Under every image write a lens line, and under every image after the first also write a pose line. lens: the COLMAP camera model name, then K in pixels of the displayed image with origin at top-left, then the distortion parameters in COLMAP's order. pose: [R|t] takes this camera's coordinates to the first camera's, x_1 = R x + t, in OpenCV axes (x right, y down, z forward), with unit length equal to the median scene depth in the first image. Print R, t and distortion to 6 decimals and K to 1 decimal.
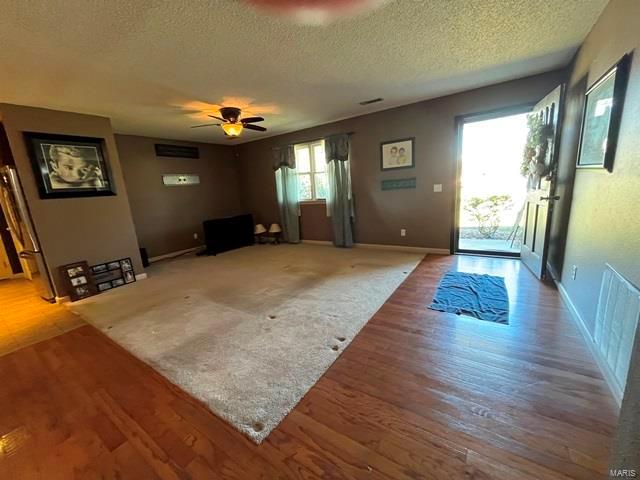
lens RADIAL K [[258.4, 0, 318.7], [0, 258.4, 240.9], [0, 0, 1]] dist [-0.001268, -0.001649]
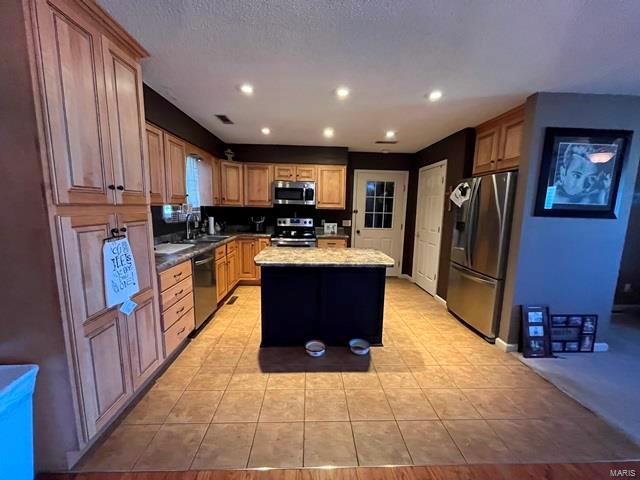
lens RADIAL K [[258.4, 0, 317.8], [0, 258.4, 241.4], [0, 0, 1]] dist [-0.001268, -0.001649]
pose [[0.586090, 0.192238, -0.787111, -0.682860], [-0.230276, 0.970908, 0.065662, 0.005265], [0.776835, 0.142769, 0.613307, 0.043528]]
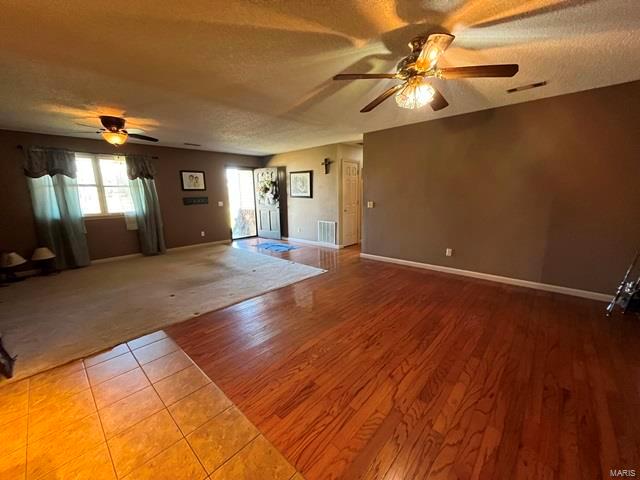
lens RADIAL K [[258.4, 0, 321.9], [0, 258.4, 246.1], [0, 0, 1]] dist [-0.001268, -0.001649]
pose [[0.137433, -0.128354, 0.982159, -1.194197], [0.208021, 0.973195, 0.098074, 0.036004], [-0.968421, 0.190832, 0.160450, 0.154831]]
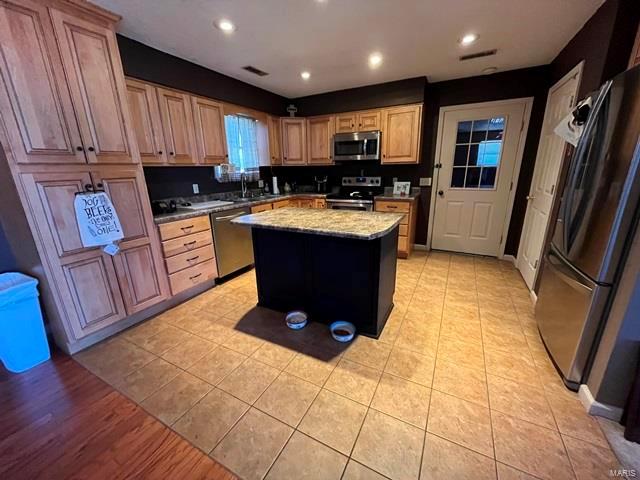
lens RADIAL K [[258.4, 0, 319.5], [0, 258.4, 240.9], [0, 0, 1]] dist [-0.001268, -0.001649]
pose [[0.103471, 0.337194, -0.935732, -0.649012], [-0.194559, 0.929469, 0.313423, -0.051855], [0.975418, 0.149625, 0.161777, 0.396145]]
